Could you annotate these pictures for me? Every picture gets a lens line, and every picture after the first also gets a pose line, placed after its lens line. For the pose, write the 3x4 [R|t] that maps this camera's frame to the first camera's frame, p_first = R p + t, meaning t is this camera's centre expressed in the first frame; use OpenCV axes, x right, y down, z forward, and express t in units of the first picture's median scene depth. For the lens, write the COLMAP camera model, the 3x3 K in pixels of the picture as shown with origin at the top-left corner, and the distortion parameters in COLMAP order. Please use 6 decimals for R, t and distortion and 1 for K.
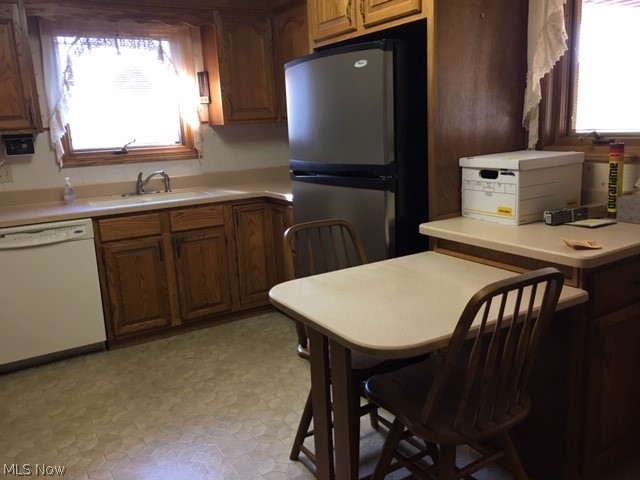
lens RADIAL K [[548.3, 0, 320.1], [0, 548.3, 240.7], [0, 0, 1]] dist [0.051572, -0.008181]
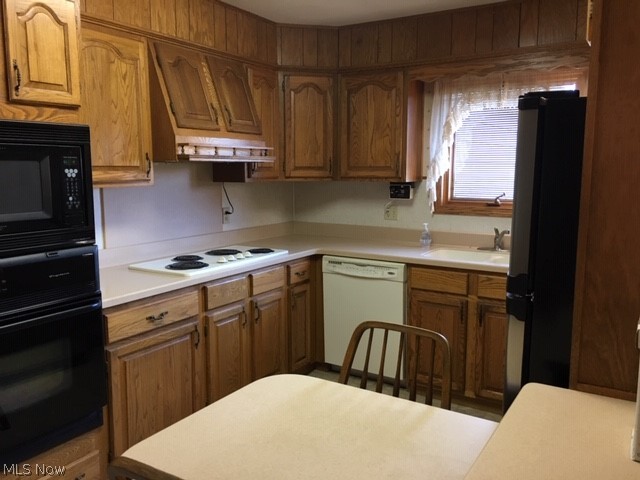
lens RADIAL K [[548.3, 0, 320.3], [0, 548.3, 239.4], [0, 0, 1]] dist [0.051572, -0.008181]
pose [[0.455663, 0.167828, -0.874188, 0.396696], [-0.212521, 0.974177, 0.076249, -0.122361], [0.864411, 0.151040, 0.479564, 0.318031]]
